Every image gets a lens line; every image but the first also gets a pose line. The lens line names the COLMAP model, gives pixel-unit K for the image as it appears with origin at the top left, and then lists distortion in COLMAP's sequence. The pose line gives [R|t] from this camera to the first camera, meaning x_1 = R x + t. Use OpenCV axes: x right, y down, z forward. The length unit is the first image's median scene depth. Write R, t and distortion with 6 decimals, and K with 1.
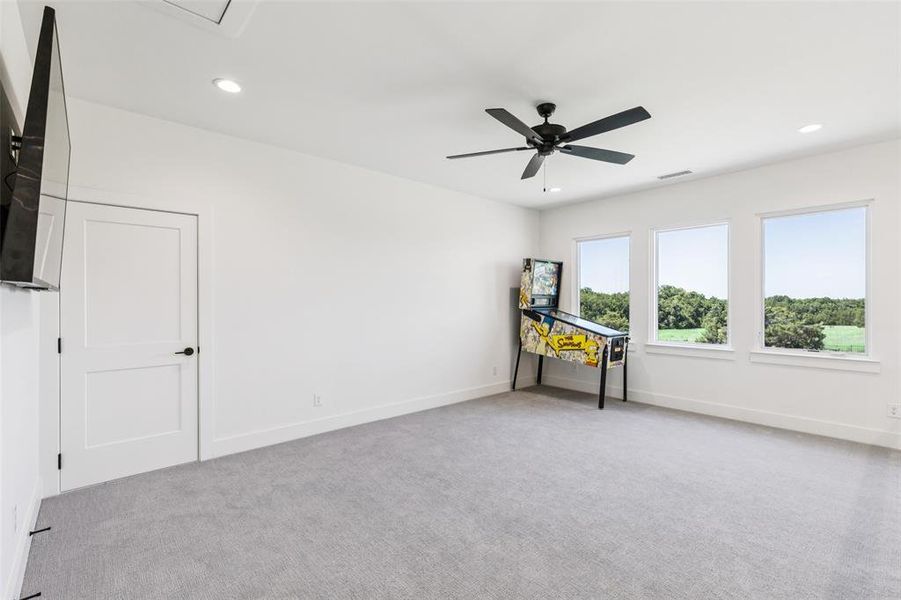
lens RADIAL K [[404.4, 0, 452.3], [0, 404.4, 300.8], [0, 0, 1]] dist [0.003262, 0.000026]
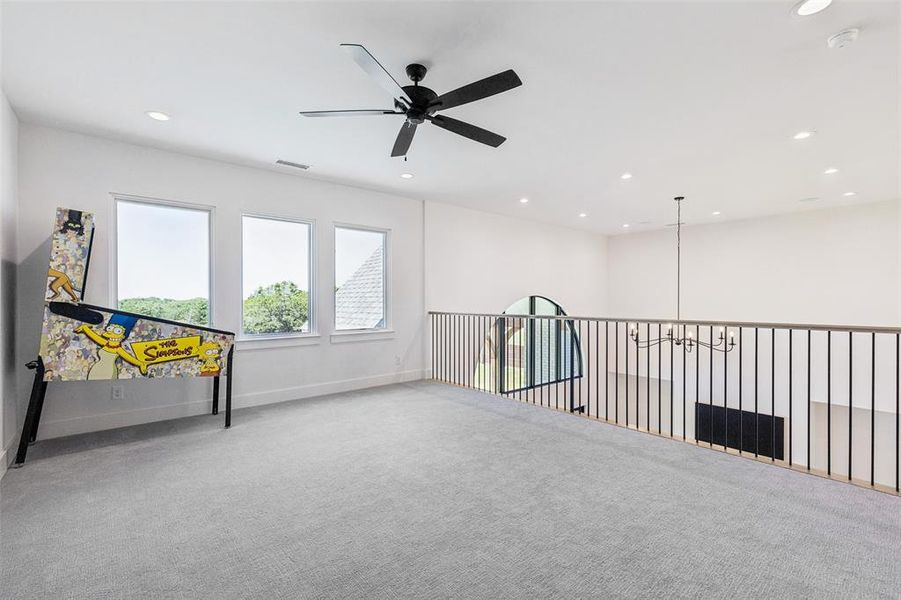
lens RADIAL K [[404.4, 0, 452.3], [0, 404.4, 300.8], [0, 0, 1]] dist [0.003262, 0.000026]
pose [[0.021931, 0.001476, 0.999758, -0.371566], [0.004459, 0.999989, -0.001574, 0.022856], [-0.999750, 0.004493, 0.021924, 0.500238]]
